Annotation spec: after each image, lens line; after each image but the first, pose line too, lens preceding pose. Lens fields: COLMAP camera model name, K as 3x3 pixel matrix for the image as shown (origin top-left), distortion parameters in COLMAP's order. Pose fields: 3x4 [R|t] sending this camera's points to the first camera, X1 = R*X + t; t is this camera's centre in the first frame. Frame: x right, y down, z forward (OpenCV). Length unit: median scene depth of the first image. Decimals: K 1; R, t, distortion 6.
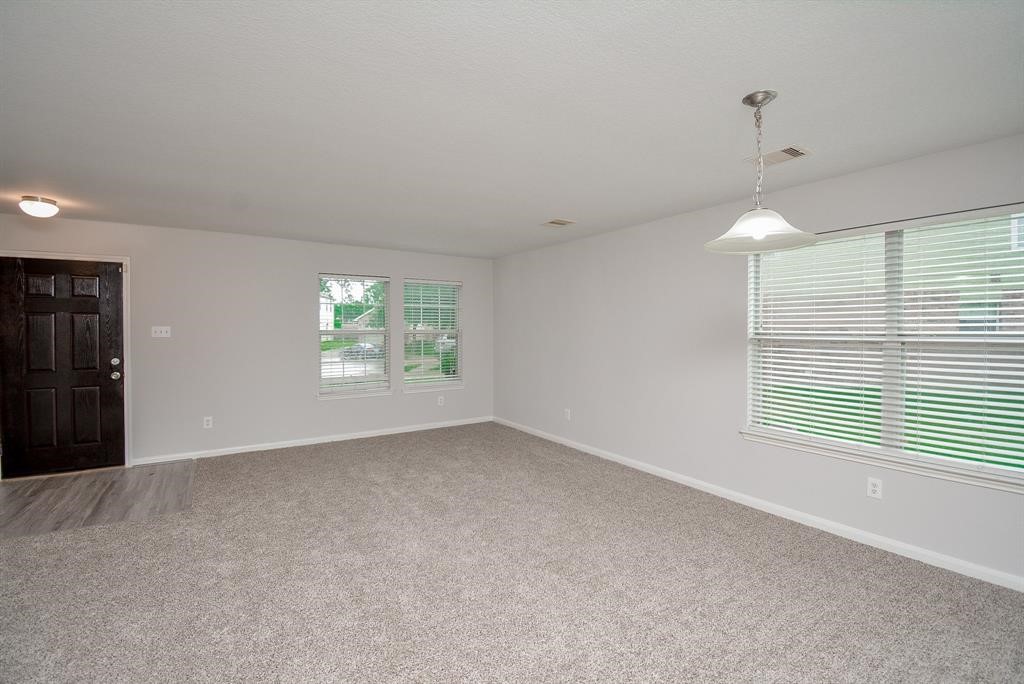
lens RADIAL K [[454.7, 0, 512.7], [0, 454.7, 335.0], [0, 0, 1]] dist [-0.001145, -0.011445]
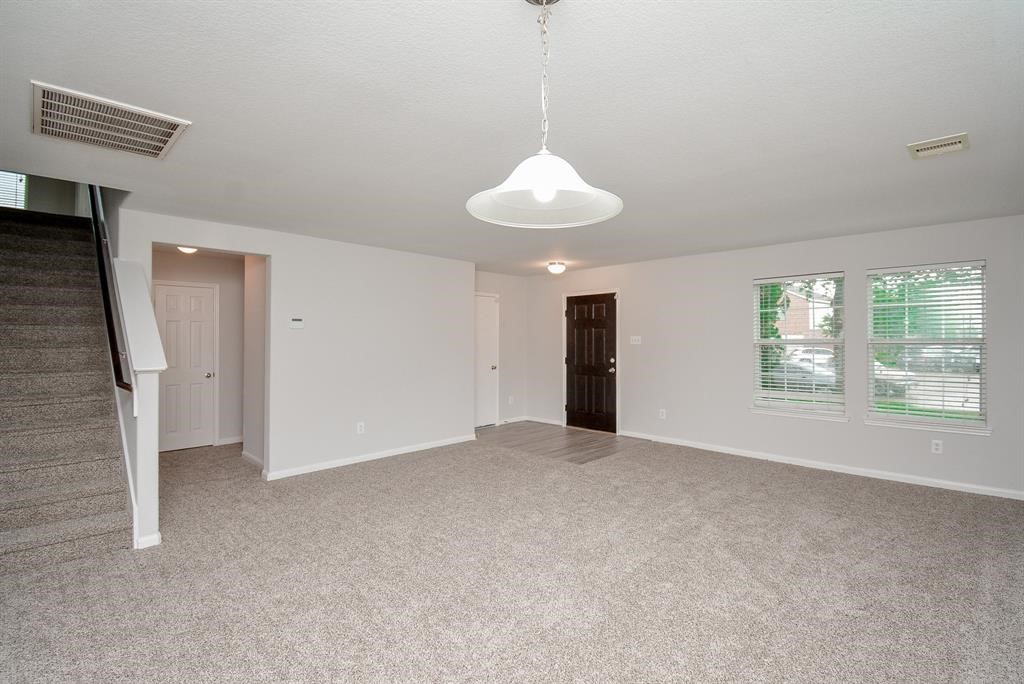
lens RADIAL K [[454.7, 0, 512.7], [0, 454.7, 335.0], [0, 0, 1]] dist [-0.001145, -0.011445]
pose [[0.219886, -0.011953, -0.975452, 0.483960], [-0.013047, 0.999799, -0.015193, 0.002712], [0.975438, 0.016067, 0.219686, 0.360513]]
